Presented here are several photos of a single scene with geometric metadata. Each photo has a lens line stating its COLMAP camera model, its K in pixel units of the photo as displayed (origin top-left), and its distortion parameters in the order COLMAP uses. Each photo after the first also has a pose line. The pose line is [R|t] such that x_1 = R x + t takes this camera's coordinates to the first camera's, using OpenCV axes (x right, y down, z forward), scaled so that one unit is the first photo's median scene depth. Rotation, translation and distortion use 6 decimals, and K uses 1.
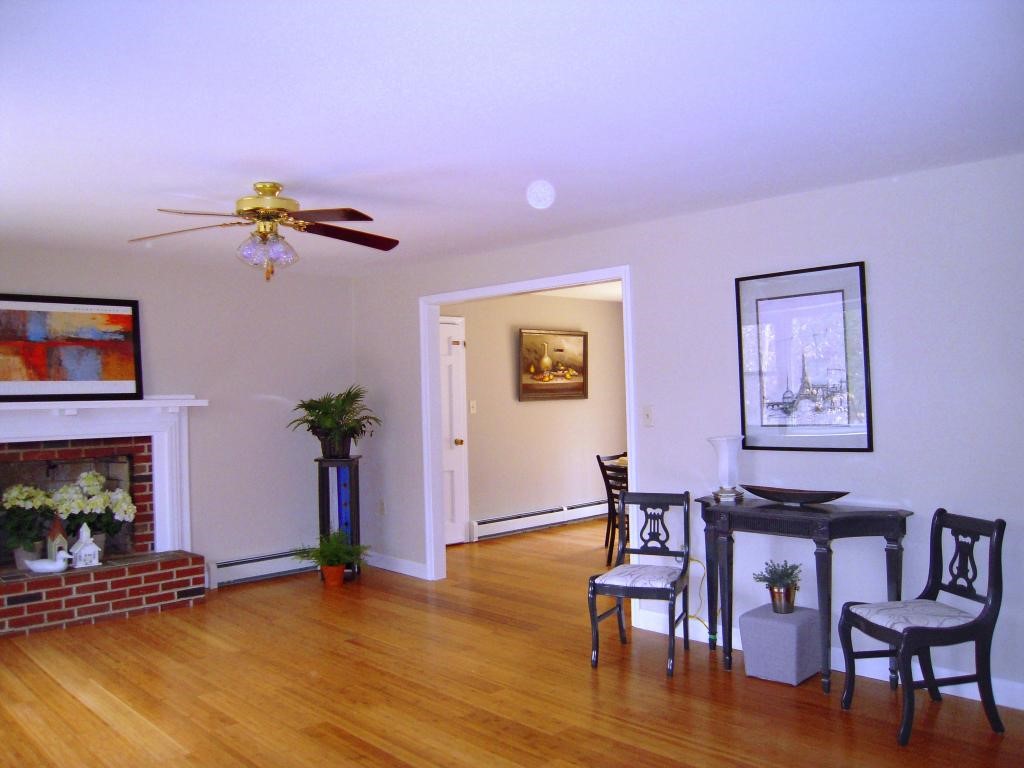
lens RADIAL K [[846.2, 0, 505.4], [0, 846.2, 380.2], [0, 0, 1]] dist [-0.104396, 0.041682]
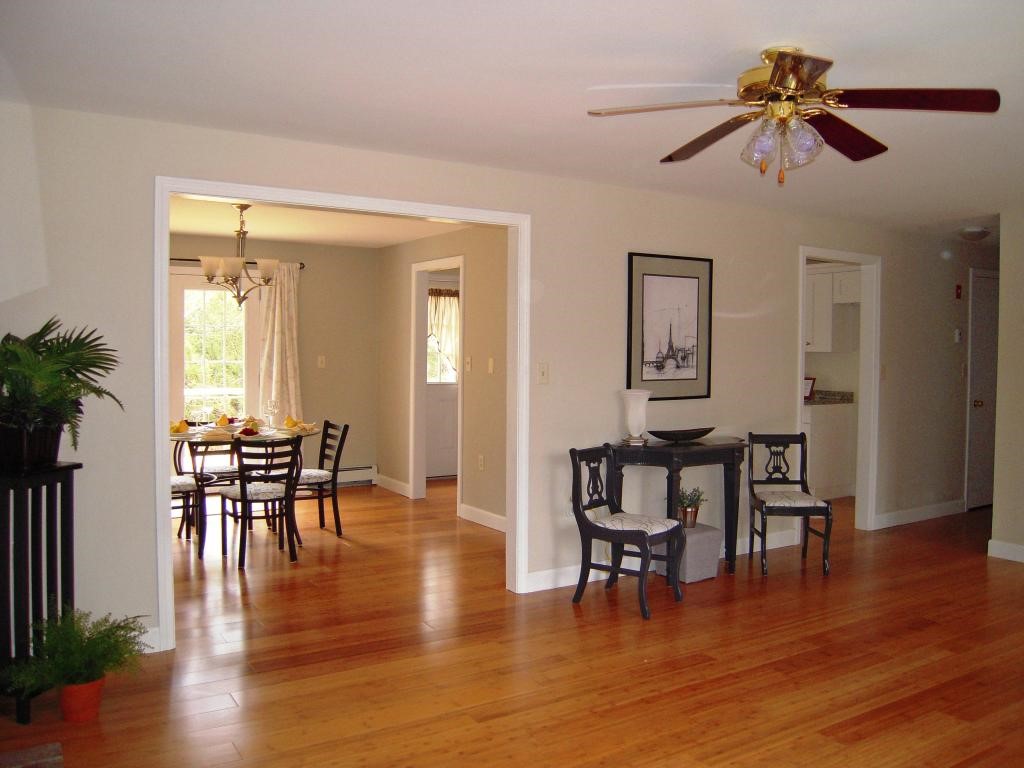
lens RADIAL K [[846.2, 0, 503.5], [0, 846.2, 388.3], [0, 0, 1]] dist [-0.104396, 0.041682]
pose [[0.199141, -0.022260, 0.979718, -0.725561], [-0.031397, 0.999084, 0.029082, 0.029077], [-0.979468, -0.036551, 0.198260, 0.765135]]
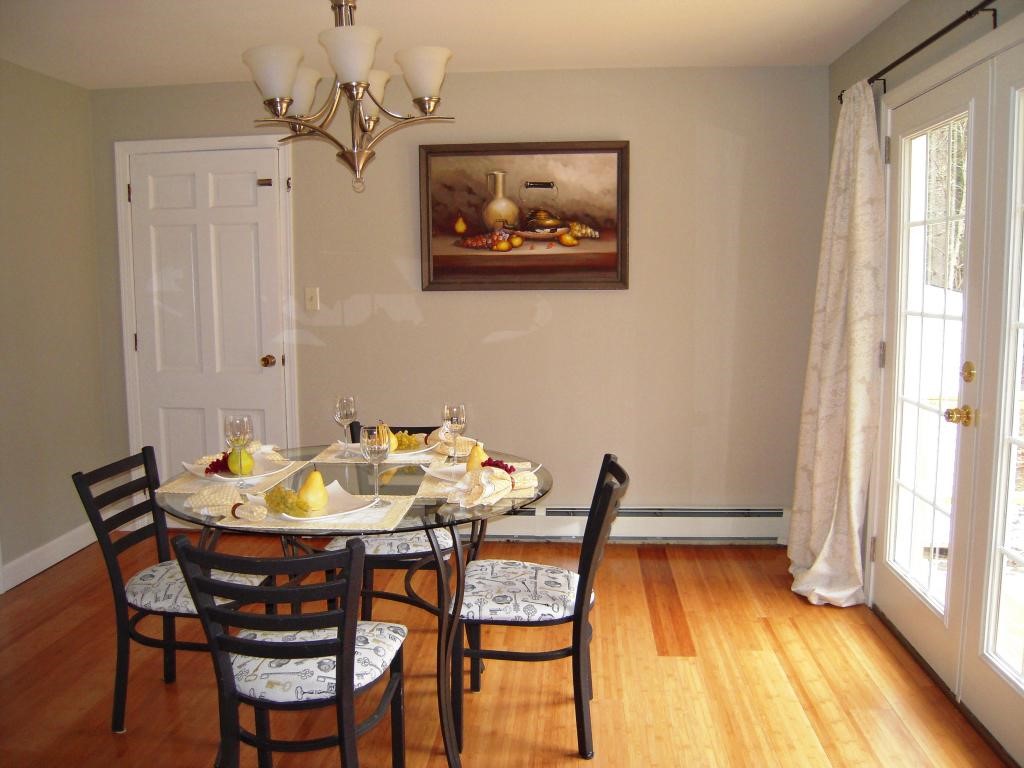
lens RADIAL K [[846.2, 0, 510.4], [0, 846.2, 385.2], [0, 0, 1]] dist [-0.104396, 0.041682]
pose [[0.664183, 0.096407, -0.741327, 0.670530], [0.001150, 0.991517, 0.129974, 0.023907], [0.747569, -0.087179, 0.658438, 1.082803]]
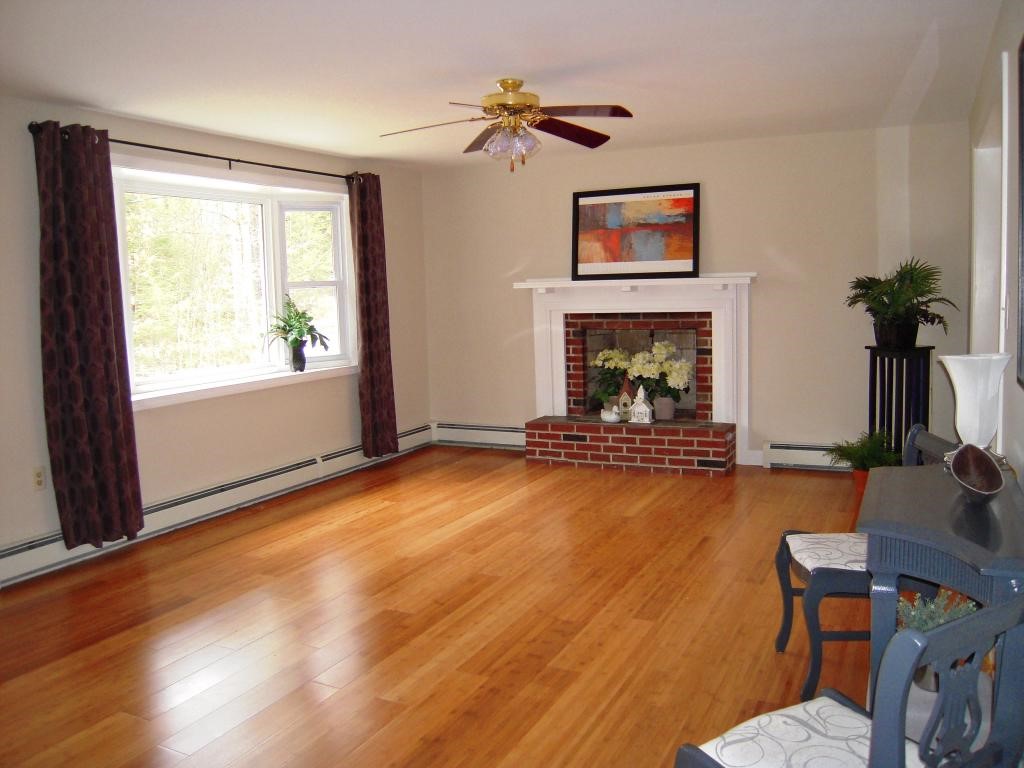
lens RADIAL K [[846.2, 0, 507.8], [0, 846.2, 380.9], [0, 0, 1]] dist [-0.104396, 0.041682]
pose [[0.342134, 0.114529, -0.932645, 0.530690], [0.036332, 0.990190, 0.134924, 0.000605], [0.938948, -0.080047, 0.334617, 0.430070]]
